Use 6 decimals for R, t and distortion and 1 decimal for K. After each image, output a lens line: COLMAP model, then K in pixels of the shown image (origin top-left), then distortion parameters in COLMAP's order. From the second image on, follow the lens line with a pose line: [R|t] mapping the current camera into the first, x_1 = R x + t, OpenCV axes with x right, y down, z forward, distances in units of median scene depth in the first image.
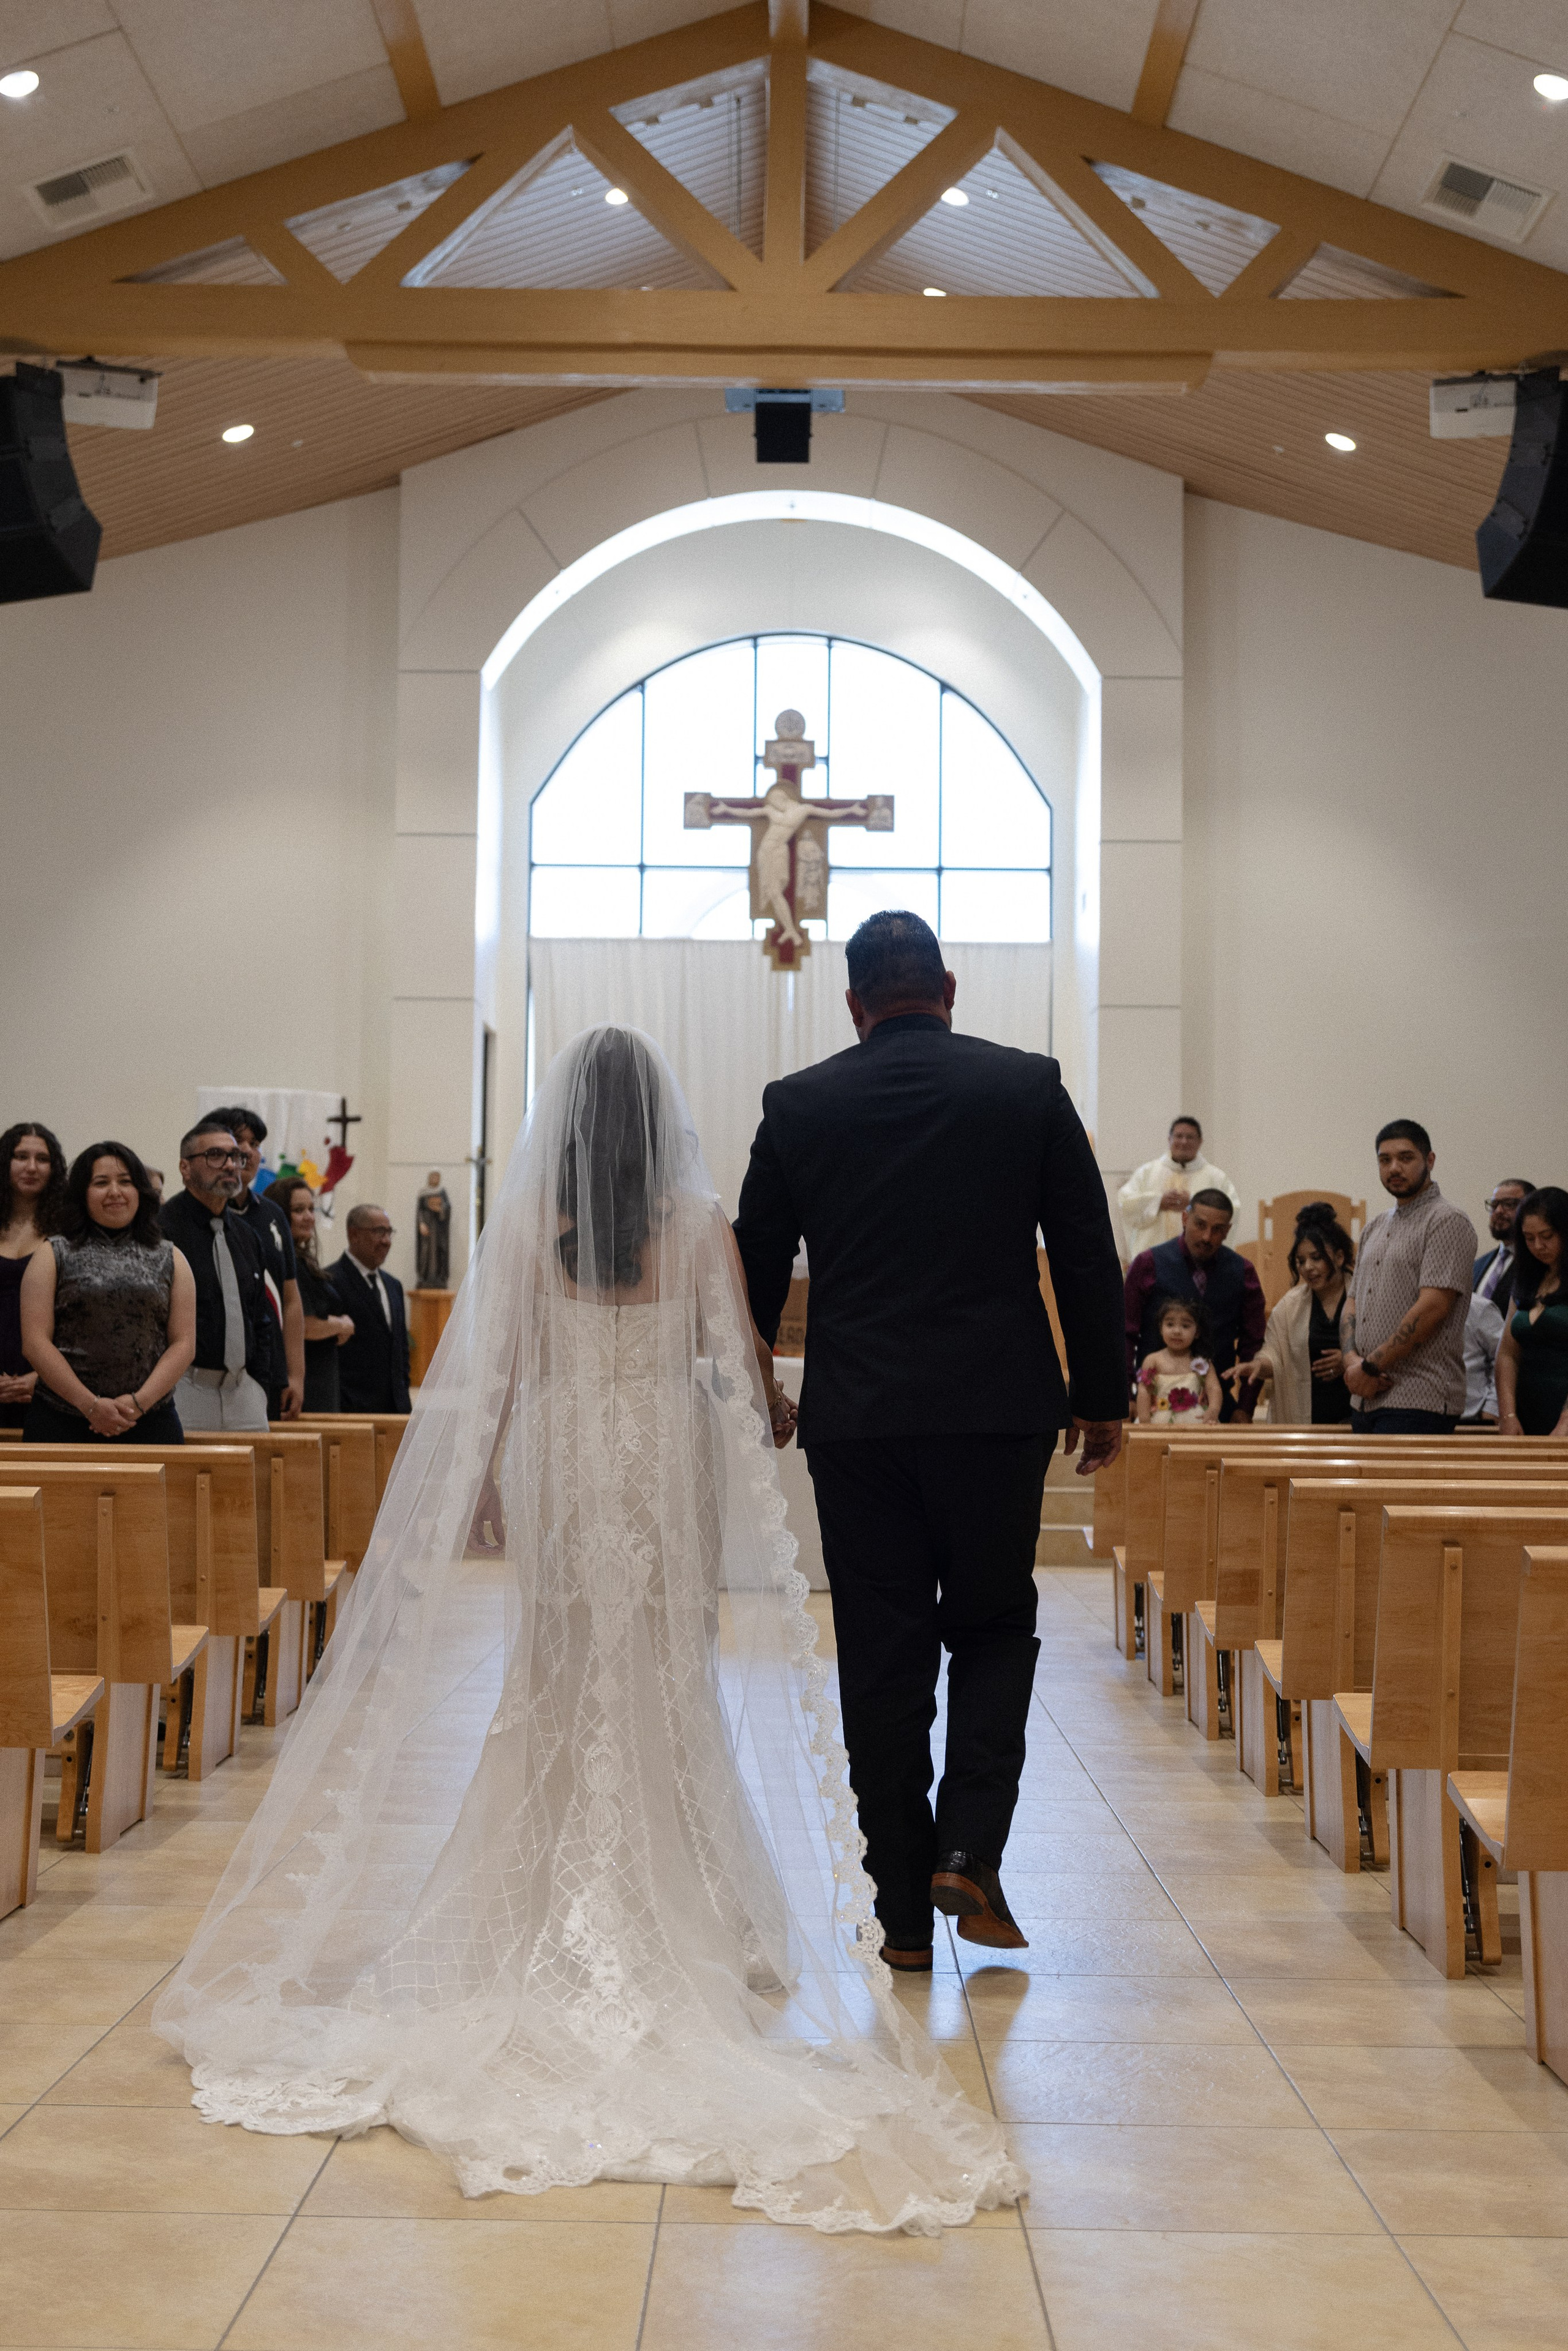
lens RADIAL K [[2712.5, 0, 784.0], [0, 2712.5, 1175.5], [0, 0, 1]] dist [0.007188, -0.019435]
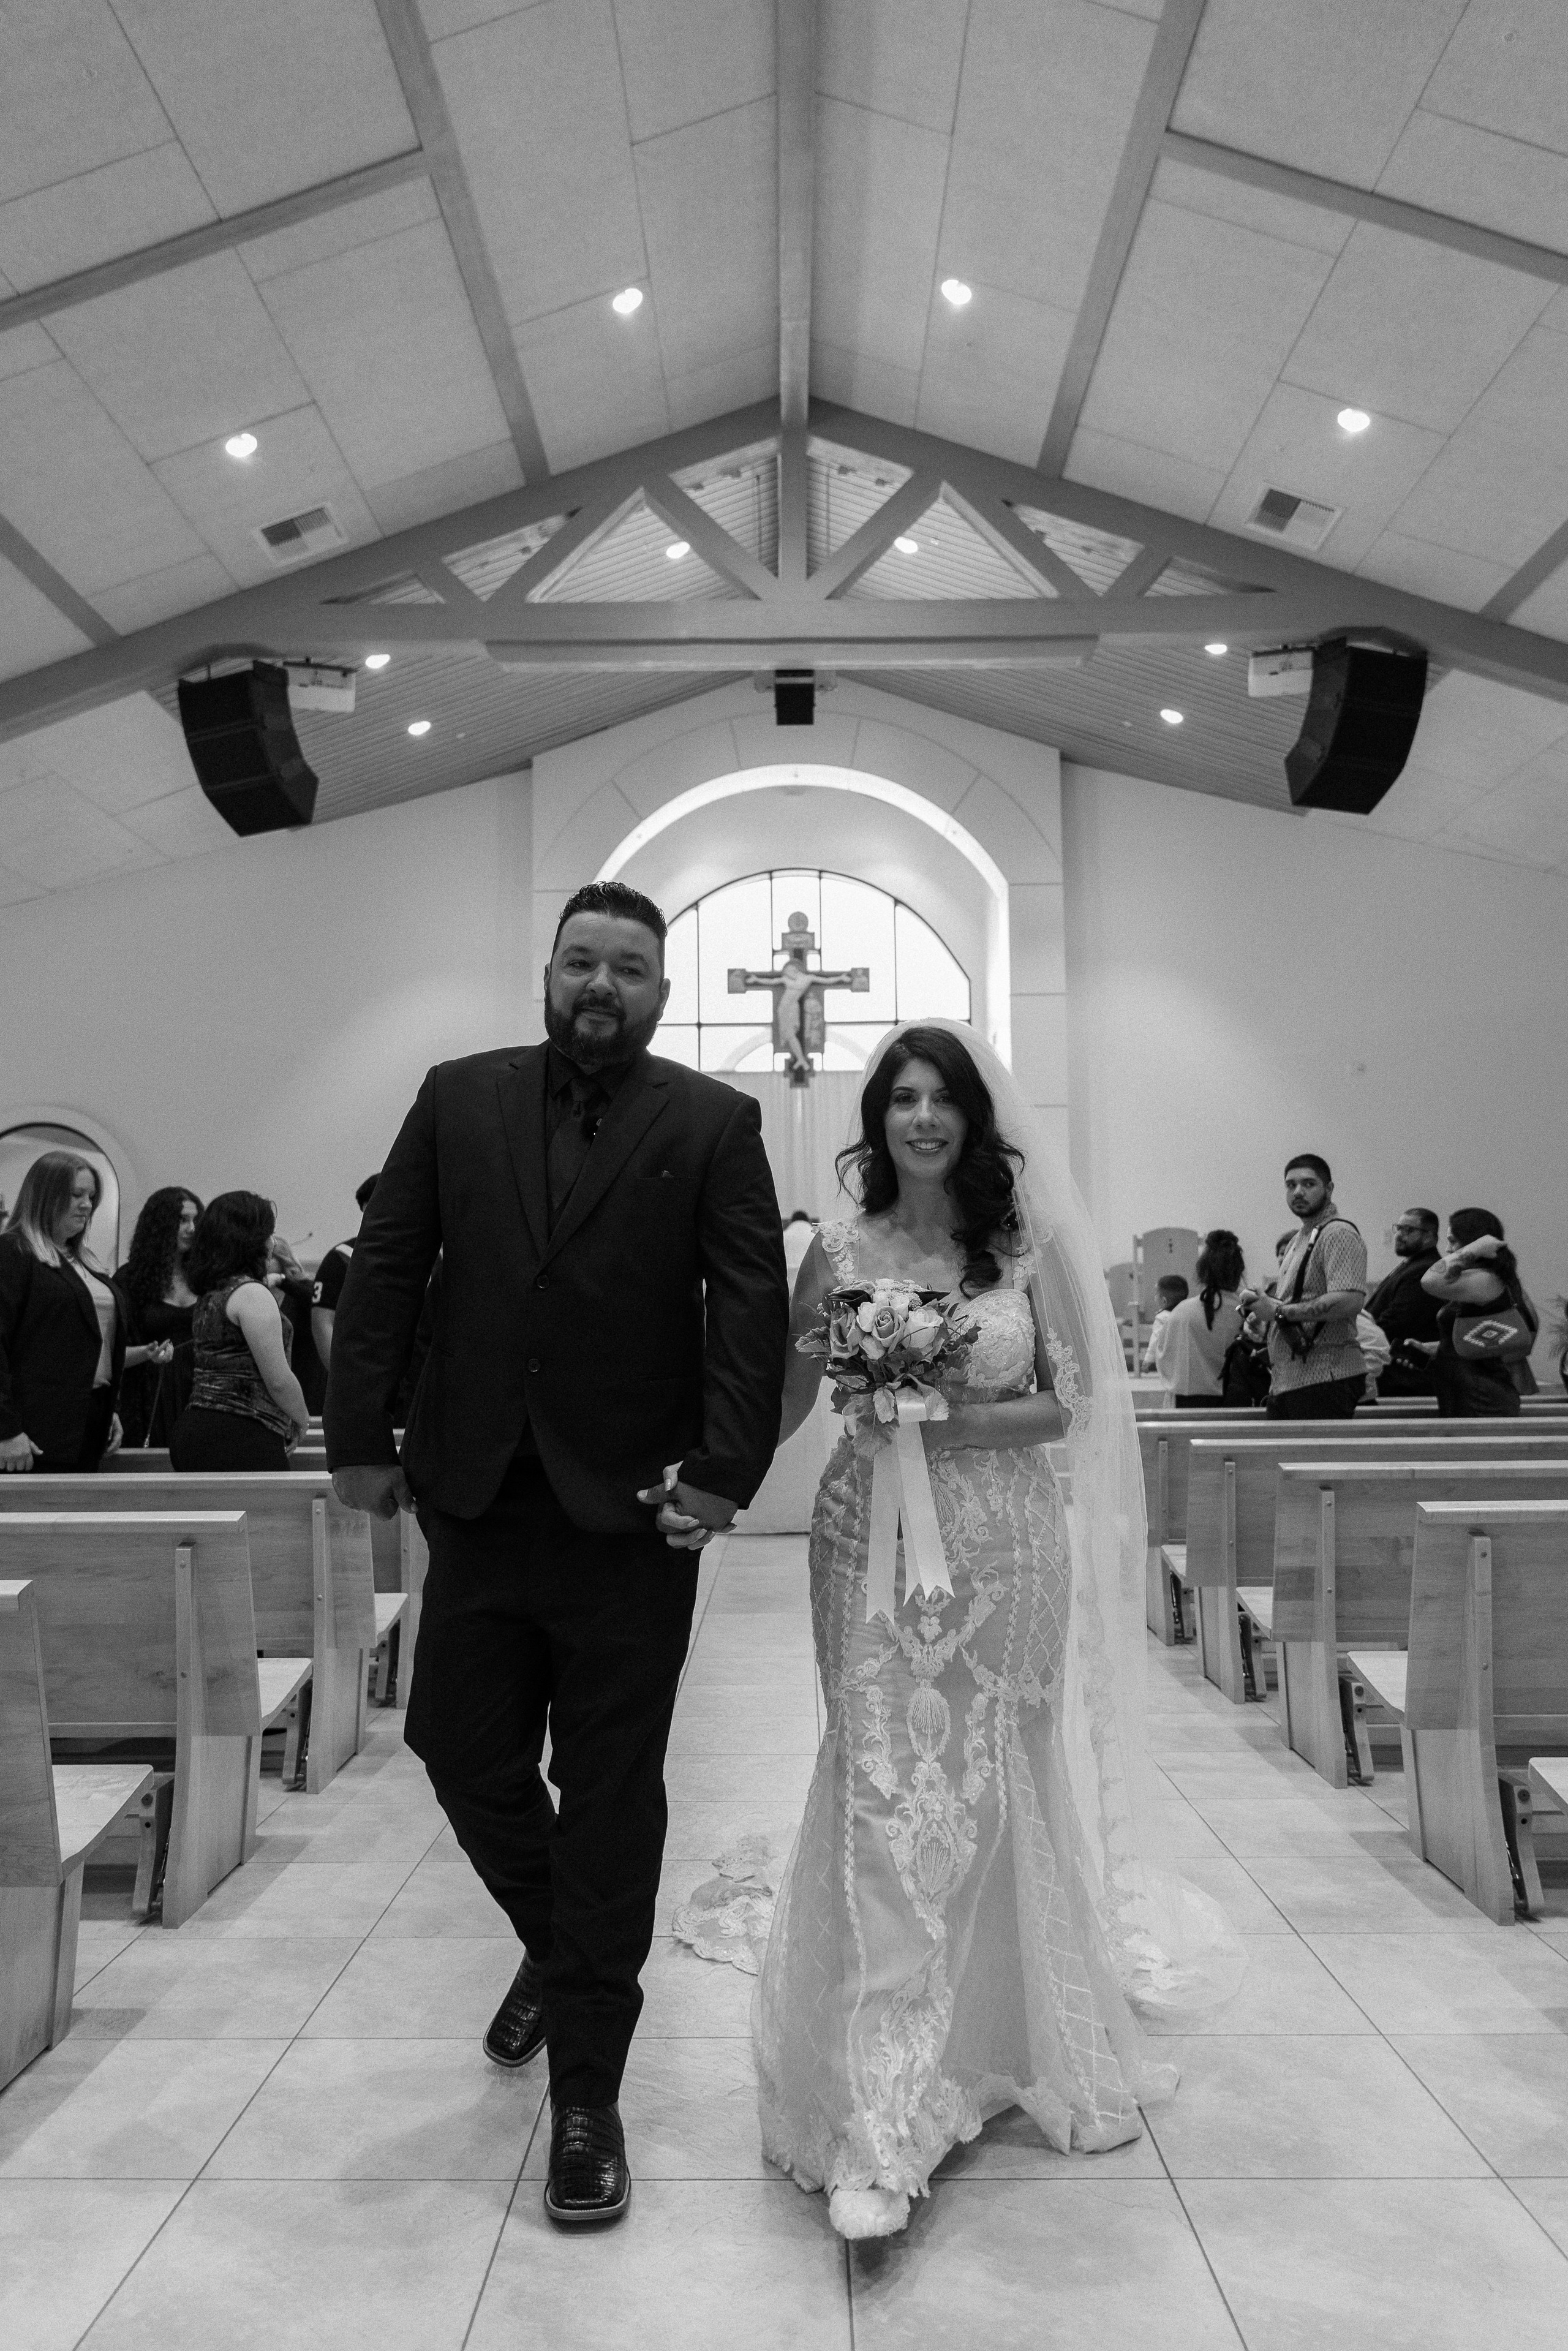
lens RADIAL K [[1528.5, 0, 773.4], [0, 1528.5, 1188.6], [0, 0, 1]] dist [0.005594, 0.002013]
pose [[0.999752, -0.022283, -0.000479, -0.017379], [0.022259, 0.999290, -0.030387, 0.005689], [0.001156, 0.030369, 0.999538, 0.209023]]
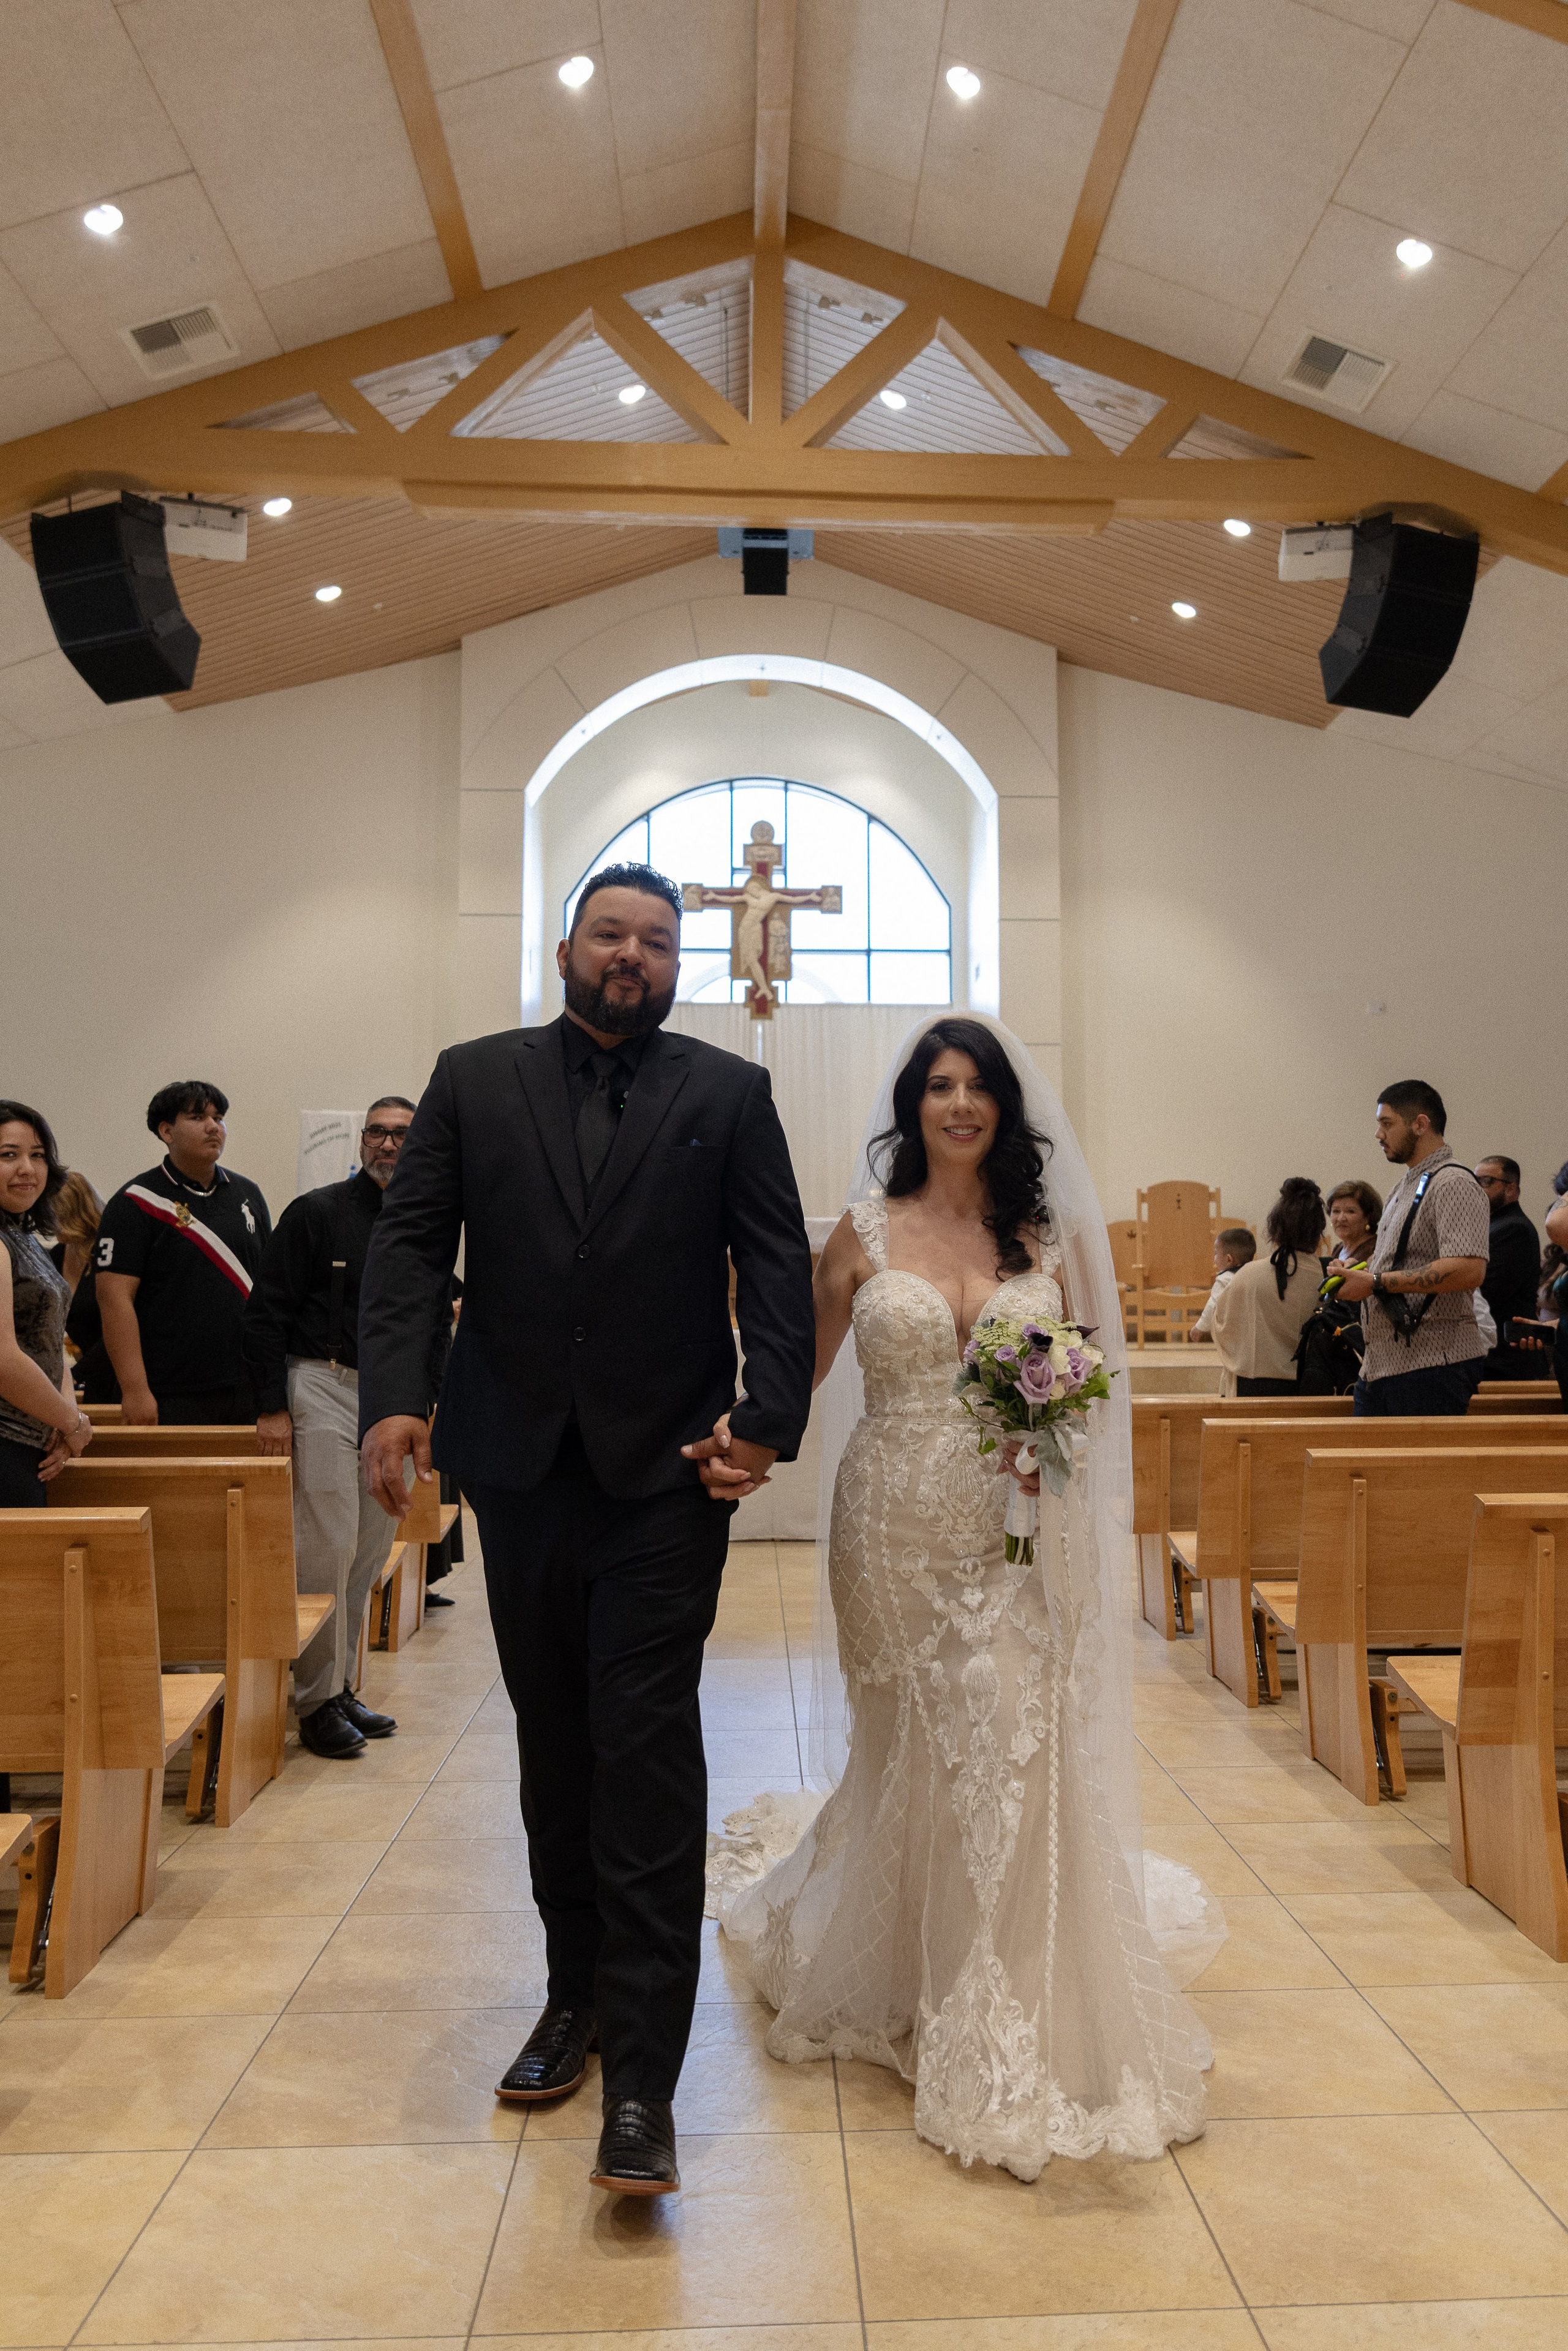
lens RADIAL K [[1569.7, 0, 820.9], [0, 1569.7, 1136.8], [0, 0, 1]] dist [0.000890, 0.000760]
pose [[0.997964, -0.009315, 0.063099, -0.023280], [0.011532, 0.999326, -0.034858, 0.009951], [-0.062731, 0.035515, 0.997398, 0.302057]]
